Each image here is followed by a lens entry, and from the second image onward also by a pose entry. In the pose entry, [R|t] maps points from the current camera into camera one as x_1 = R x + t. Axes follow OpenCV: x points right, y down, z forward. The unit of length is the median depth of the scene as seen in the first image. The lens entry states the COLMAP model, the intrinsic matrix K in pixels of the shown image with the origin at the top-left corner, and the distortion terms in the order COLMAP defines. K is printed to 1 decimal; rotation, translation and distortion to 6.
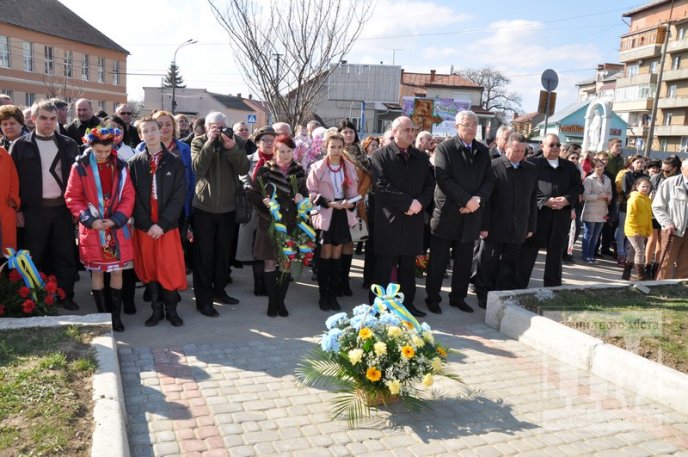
lens RADIAL K [[574.3, 0, 338.0], [0, 574.3, 231.6], [0, 0, 1]] dist [-0.141101, 0.159611]
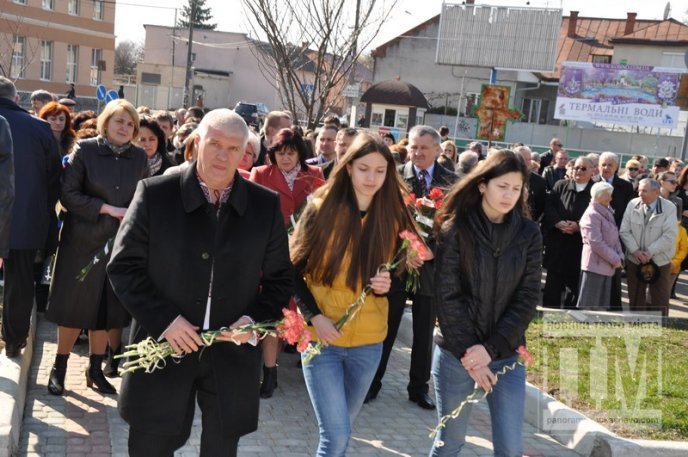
lens RADIAL K [[1002.8, 0, 333.3], [0, 1002.8, 230.8], [0, 0, 1]] dist [0.098812, 0.680148]
pose [[0.988623, 0.059739, -0.138042, 0.026853], [-0.066961, 0.996587, -0.048276, 0.005153], [0.134687, 0.056970, 0.989249, -0.056151]]
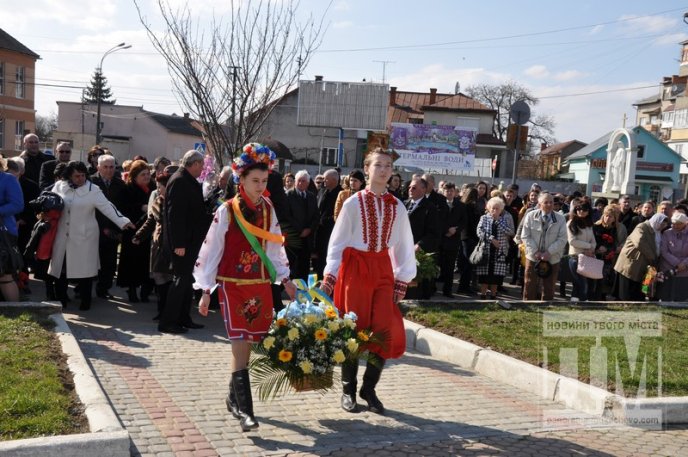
lens RADIAL K [[771.2, 0, 336.3], [0, 771.2, 229.4], [0, 0, 1]] dist [-0.017046, 0.309712]
pose [[0.999683, 0.010906, 0.022705, 0.011372], [-0.008831, 0.995941, -0.089570, 0.006928], [-0.023590, 0.089341, 0.995722, -0.046533]]
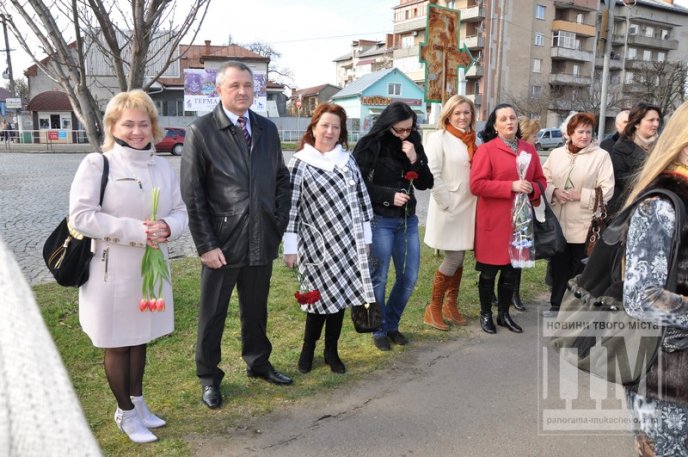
lens RADIAL K [[574.3, 0, 338.0], [0, 574.3, 231.6], [0, 0, 1]] dist [-0.141101, 0.159611]
pose [[0.913907, -0.114999, 0.389294, -0.019643], [0.102555, 0.993332, 0.052675, -0.019879], [-0.392755, -0.008216, 0.919606, 0.129449]]
